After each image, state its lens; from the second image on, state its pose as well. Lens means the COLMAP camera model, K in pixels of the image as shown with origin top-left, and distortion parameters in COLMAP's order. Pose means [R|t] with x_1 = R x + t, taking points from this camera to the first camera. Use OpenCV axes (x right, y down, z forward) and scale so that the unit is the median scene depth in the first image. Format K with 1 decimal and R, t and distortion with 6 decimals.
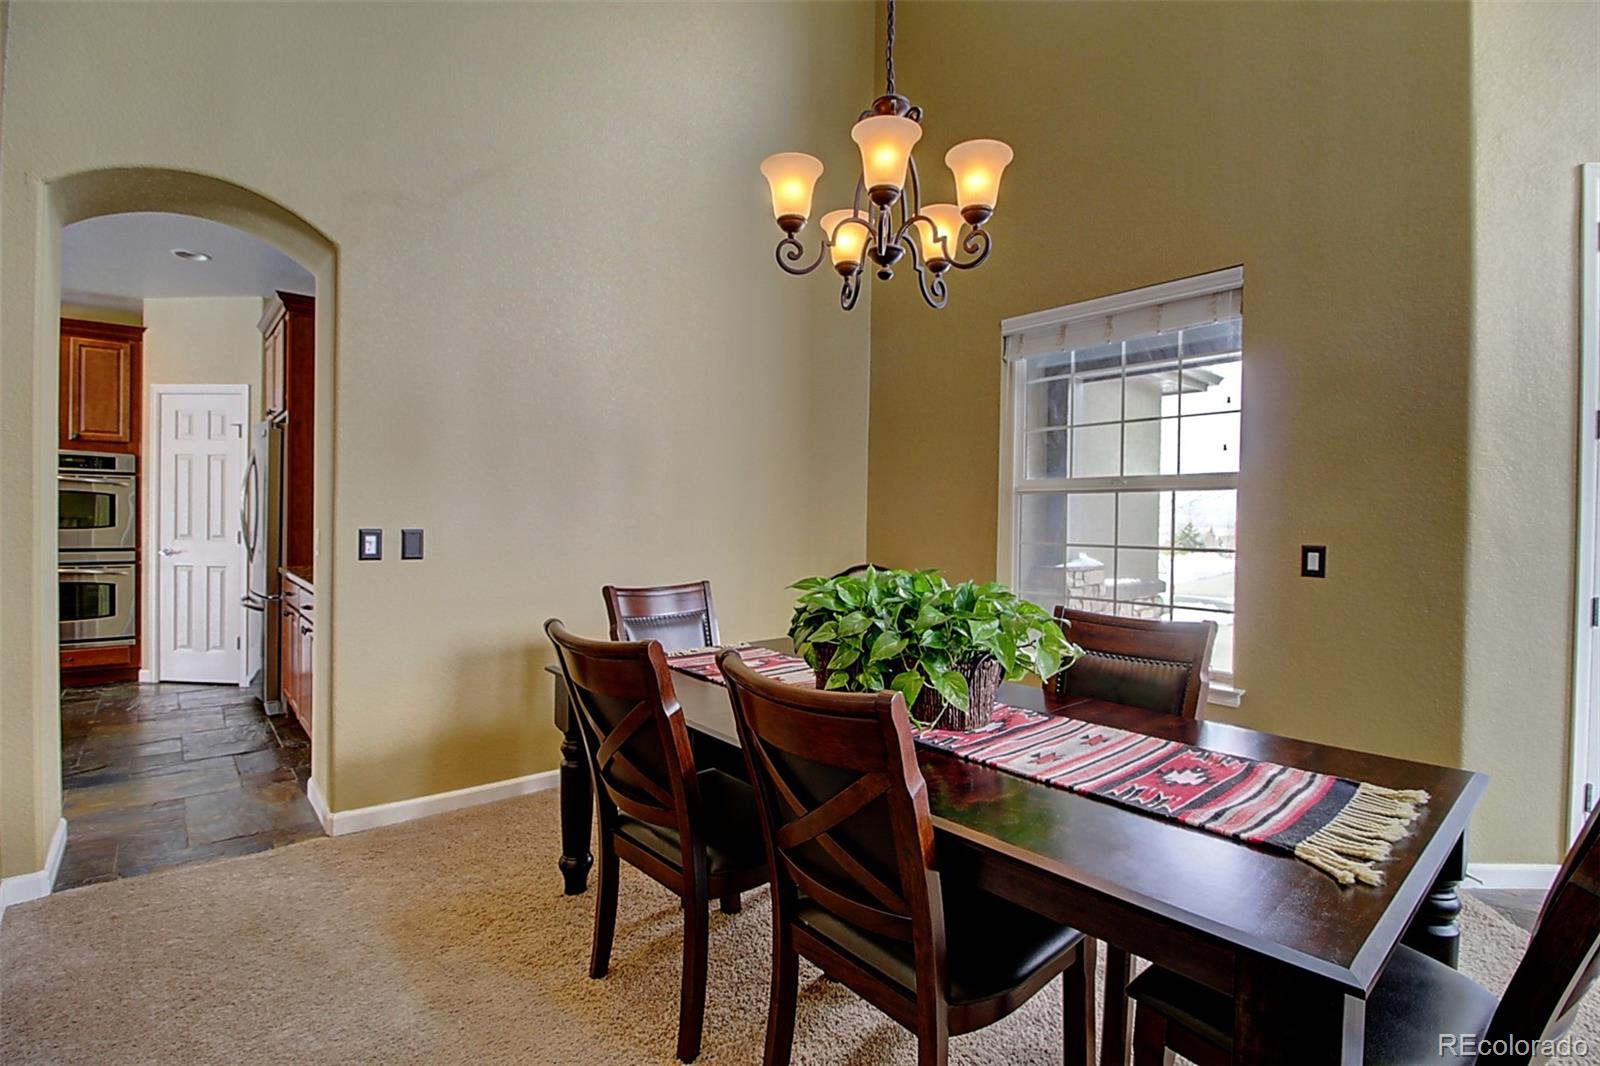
lens RADIAL K [[744.3, 0, 793.0], [0, 744.3, 527.4], [0, 0, 1]] dist [-0.012731, -0.001854]
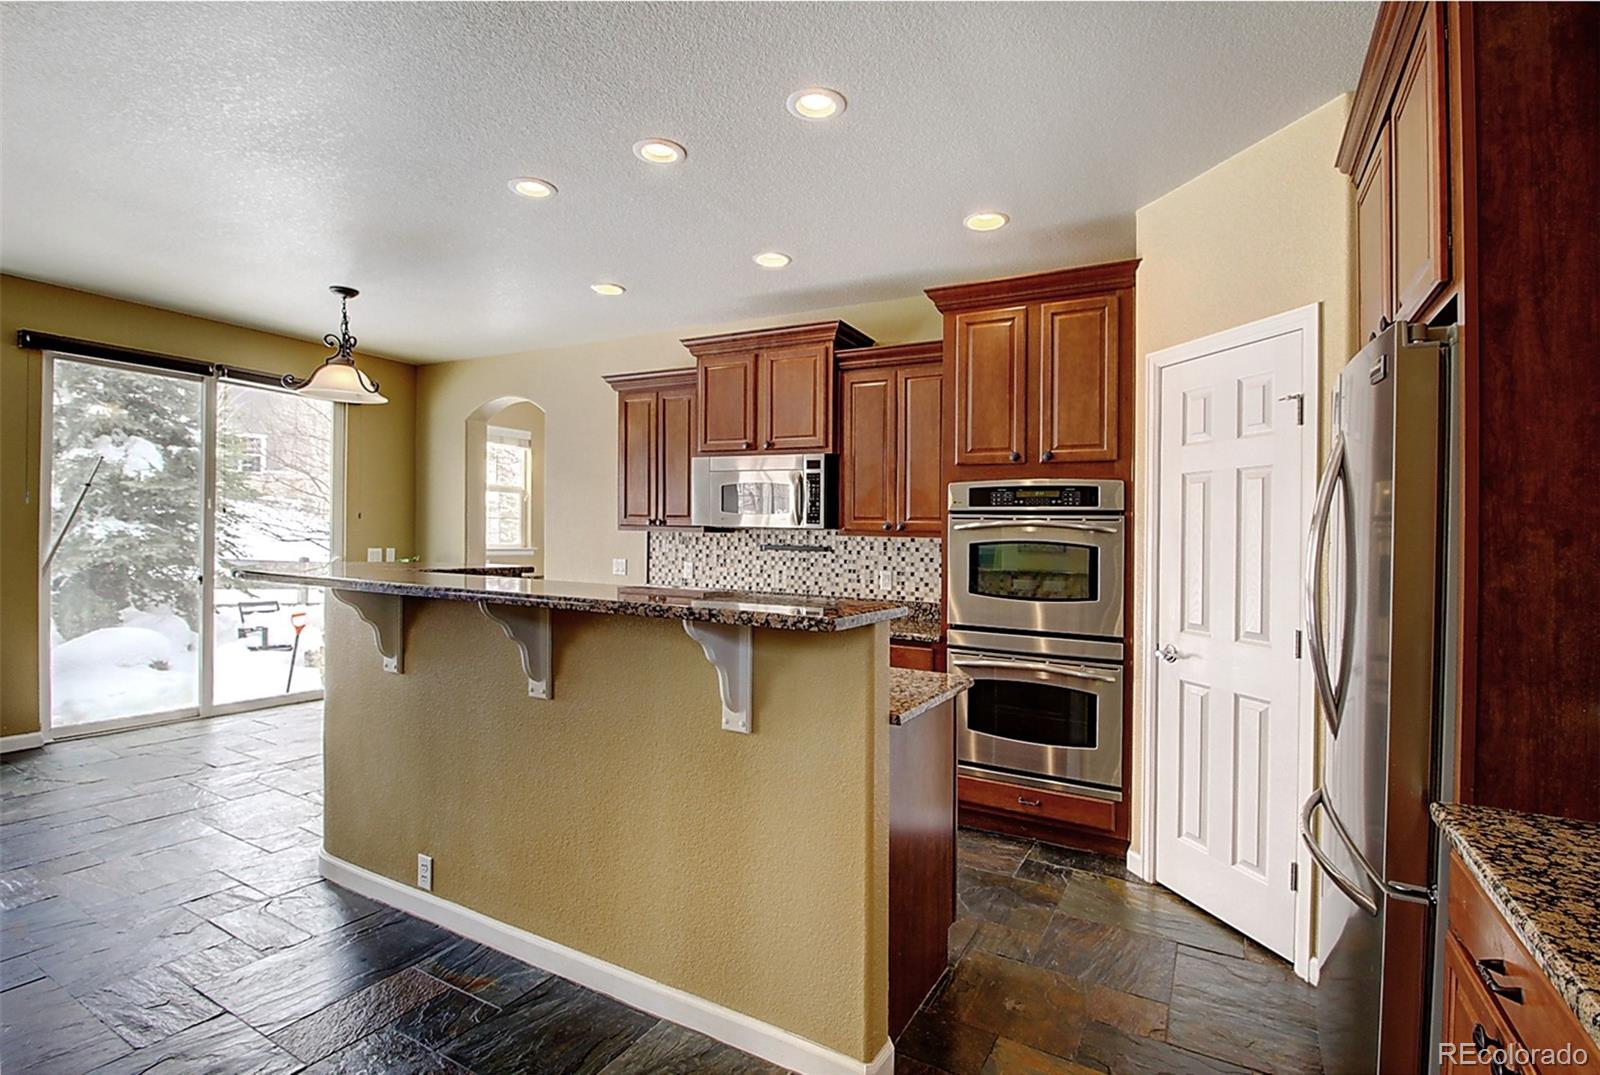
lens RADIAL K [[769.9, 0, 787.3], [0, 769.9, 534.7], [0, 0, 1]] dist [-0.002664, -0.001001]
pose [[0.340938, -0.013737, -0.939986, -0.409902], [-0.017719, 0.999622, -0.021035, -0.037292], [0.939919, 0.023827, 0.340565, 0.540405]]
